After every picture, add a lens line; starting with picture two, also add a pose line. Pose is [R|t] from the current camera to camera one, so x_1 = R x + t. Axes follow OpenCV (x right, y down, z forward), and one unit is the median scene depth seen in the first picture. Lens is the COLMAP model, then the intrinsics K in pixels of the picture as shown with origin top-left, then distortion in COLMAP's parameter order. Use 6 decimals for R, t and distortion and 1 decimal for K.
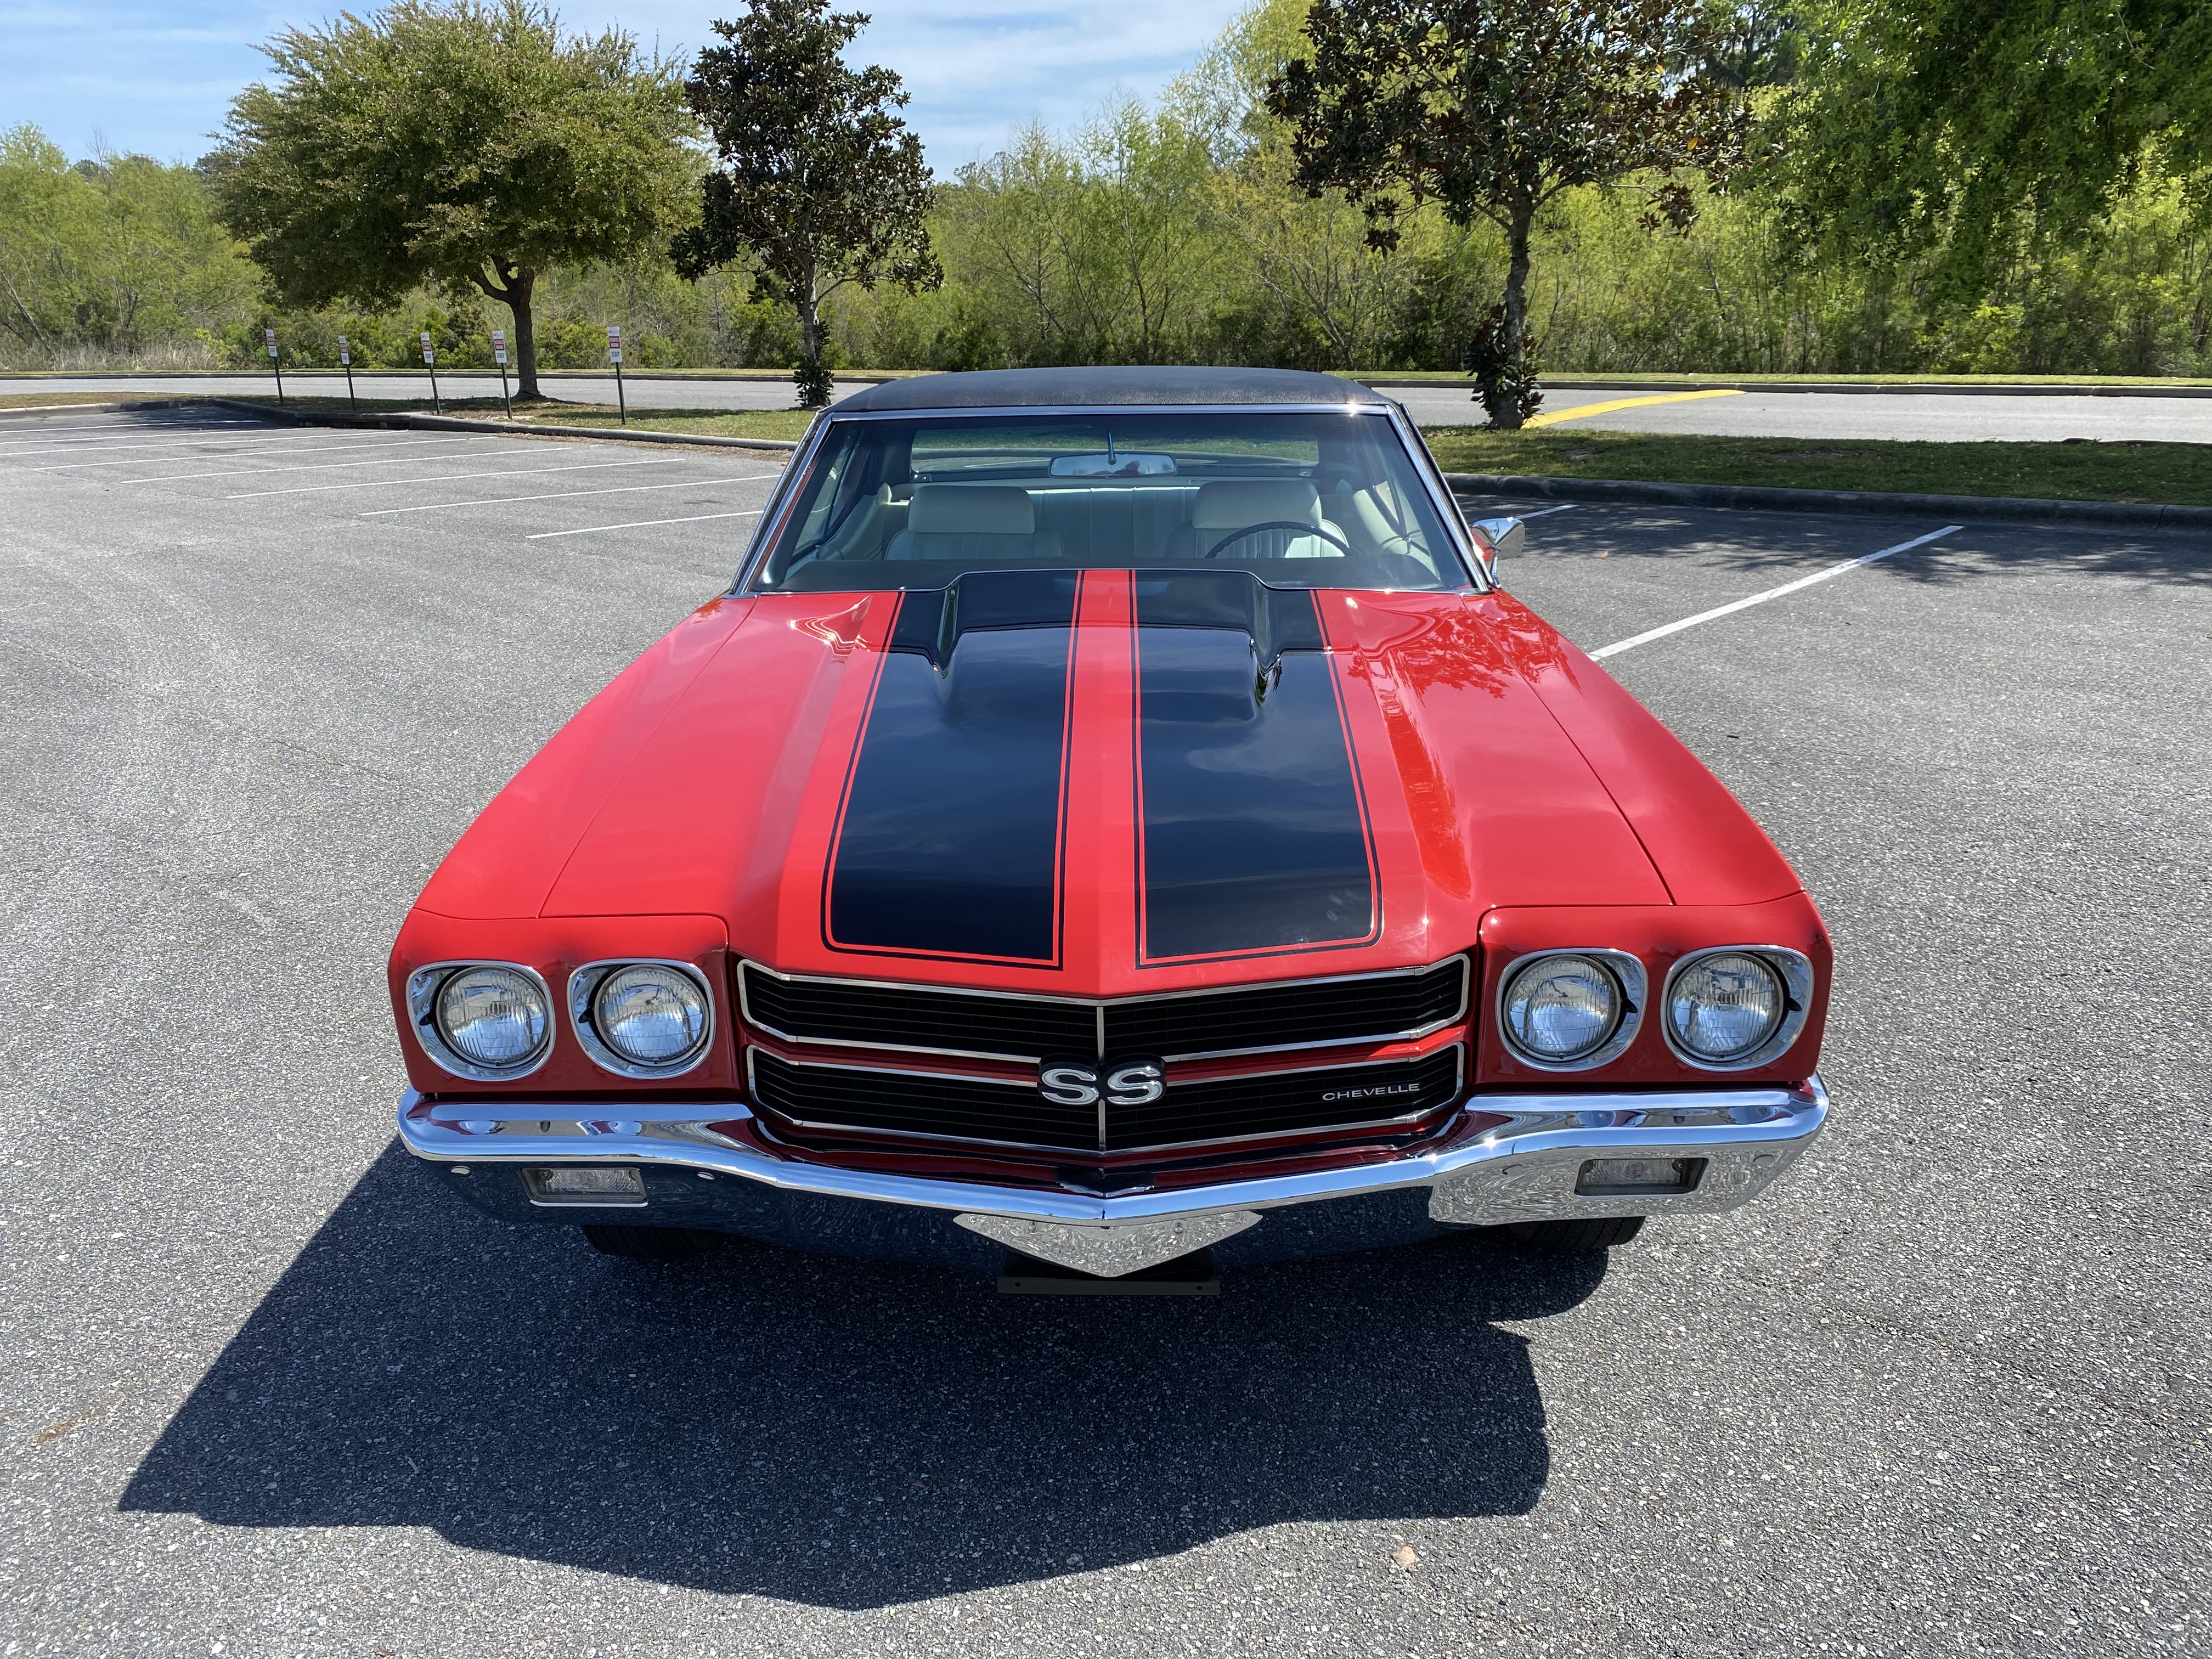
lens RADIAL K [[1669.9, 0, 1084.0], [0, 1669.9, 822.1], [0, 0, 1]] dist [0.027305, -0.024105]
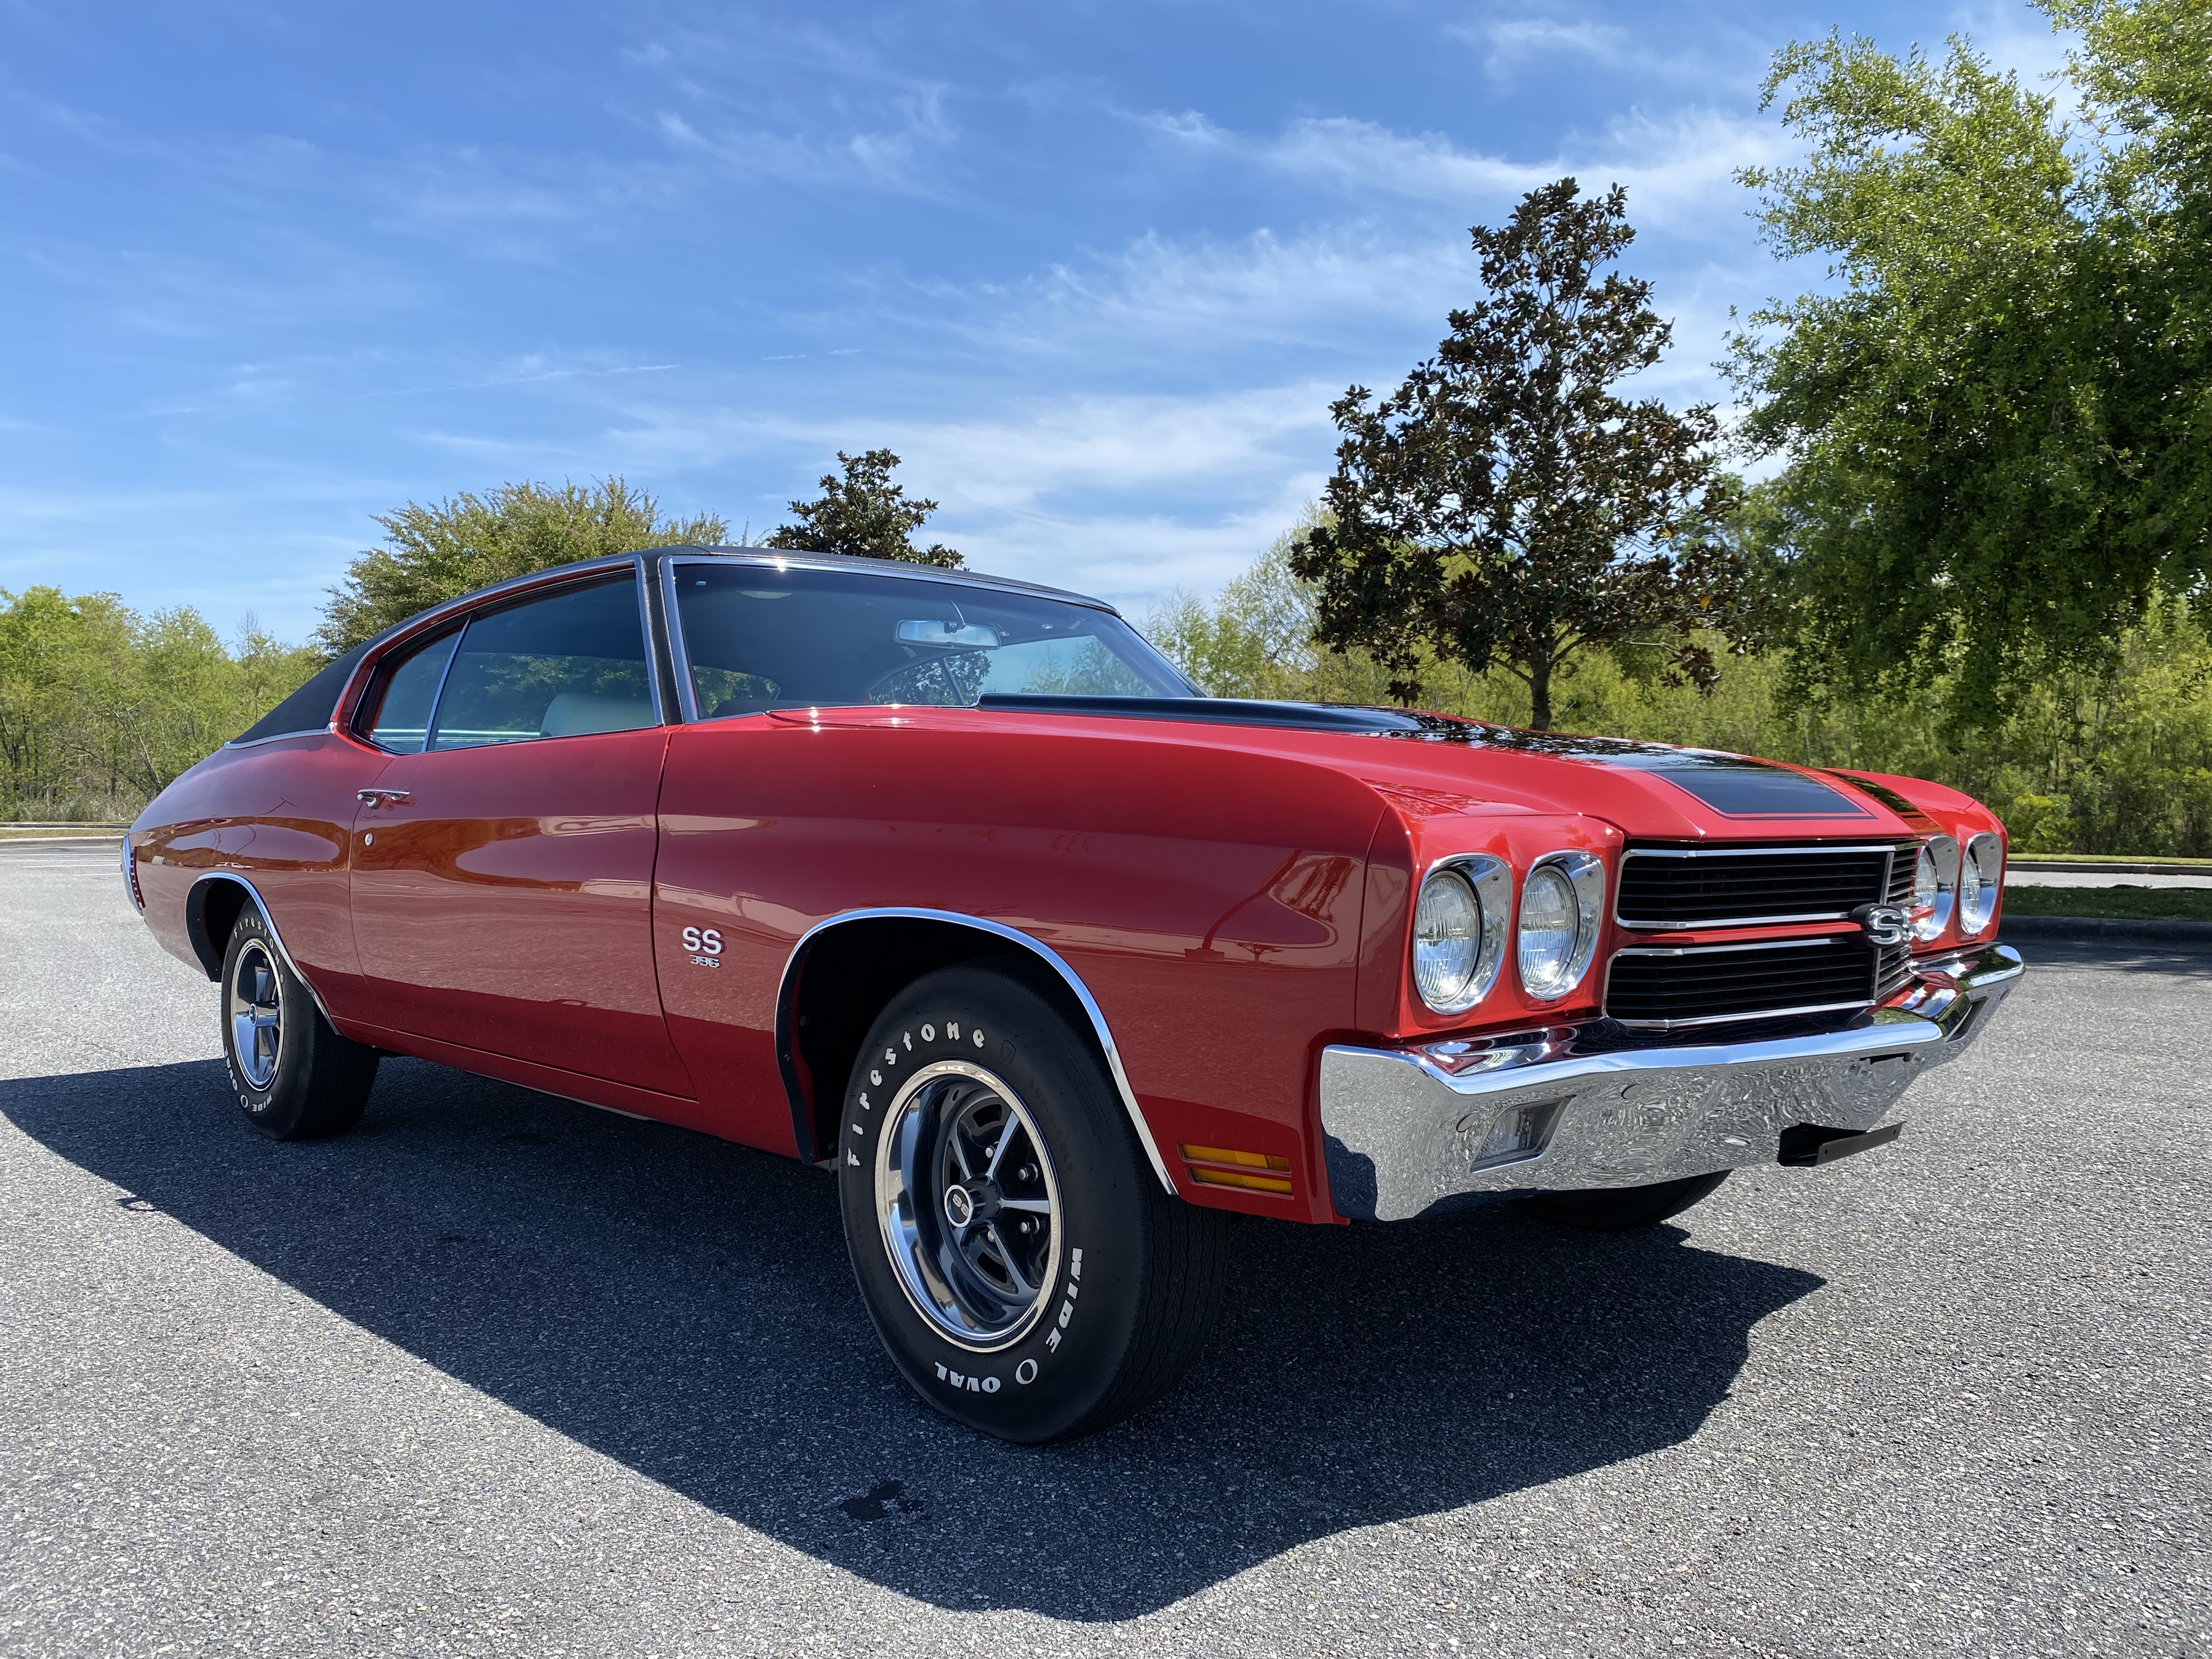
lens RADIAL K [[1669.9, 0, 1096.0], [0, 1669.9, 832.4], [0, 0, 1]] dist [0.027305, -0.024105]
pose [[0.998771, 0.026925, -0.041622, 0.030314], [-0.037497, 0.959541, -0.279062, 0.024098], [0.032425, 0.280280, 0.959371, 0.036972]]
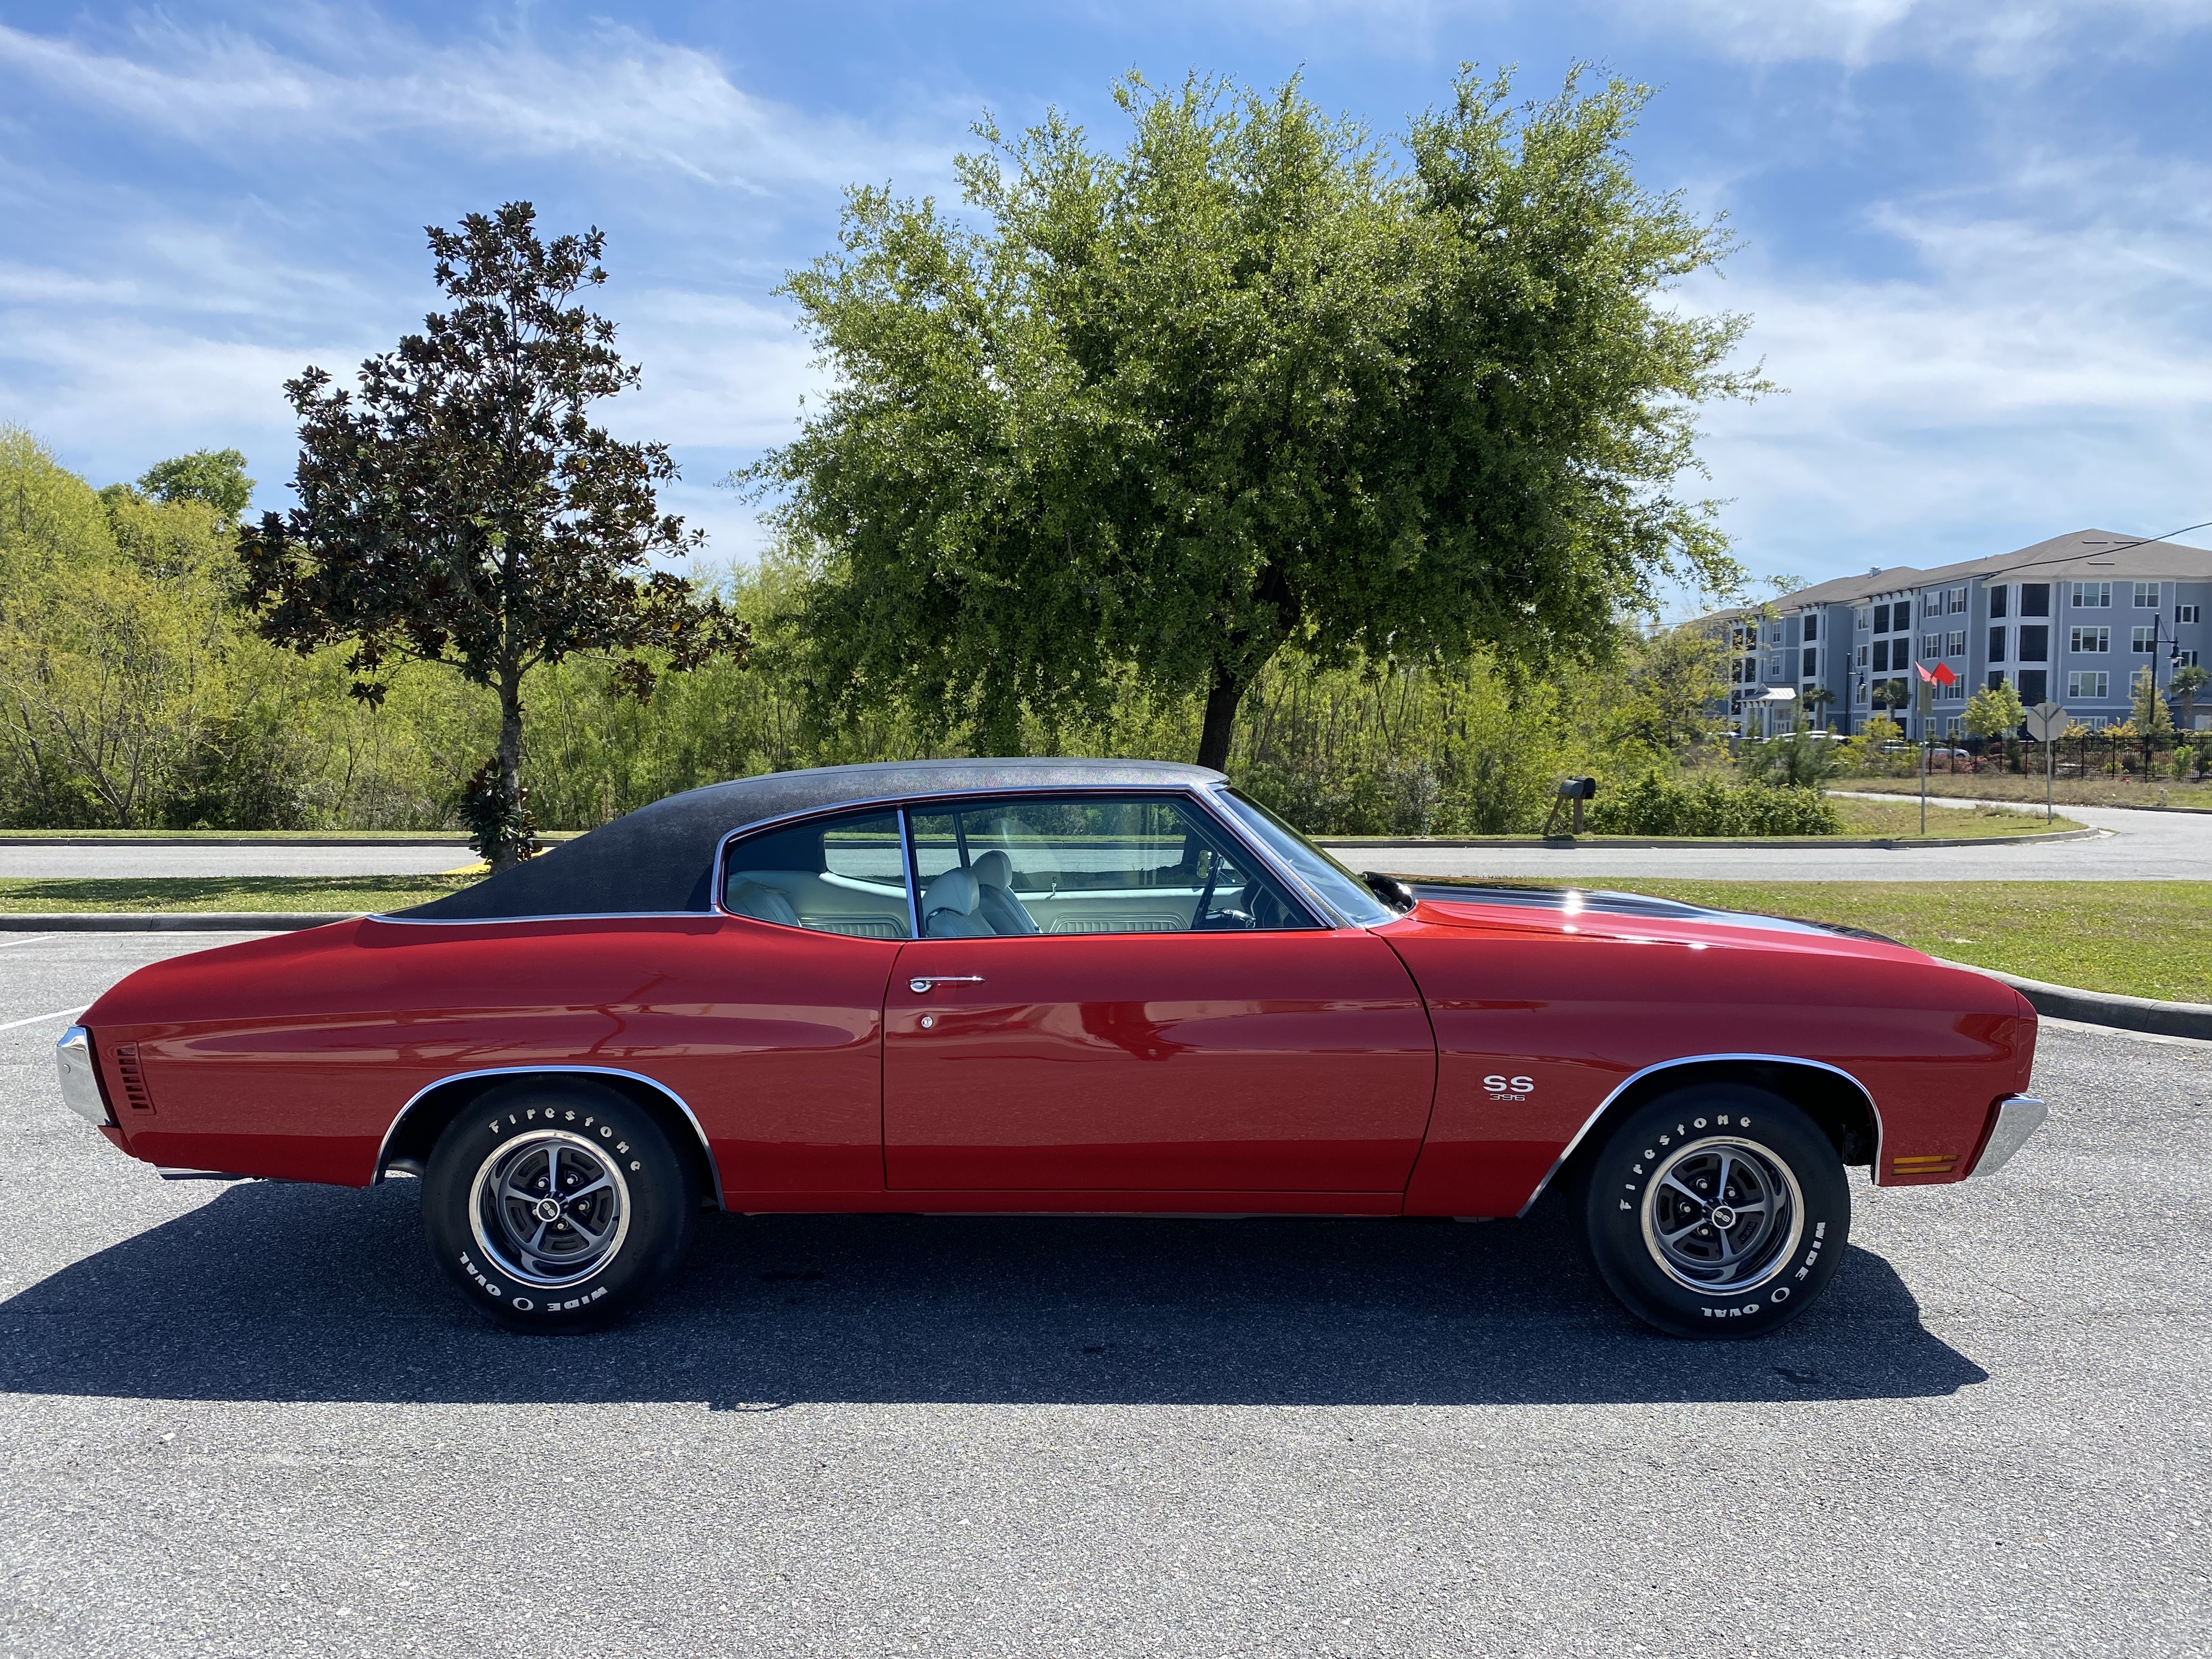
lens RADIAL K [[1669.9, 0, 1063.0], [0, 1669.9, 844.3], [0, 0, 1]] dist [0.027305, -0.024105]
pose [[0.733937, -0.006791, 0.679183, -0.171606], [0.181495, 0.965550, -0.186473, -0.002087], [-0.654519, 0.260127, 0.709886, 0.048813]]
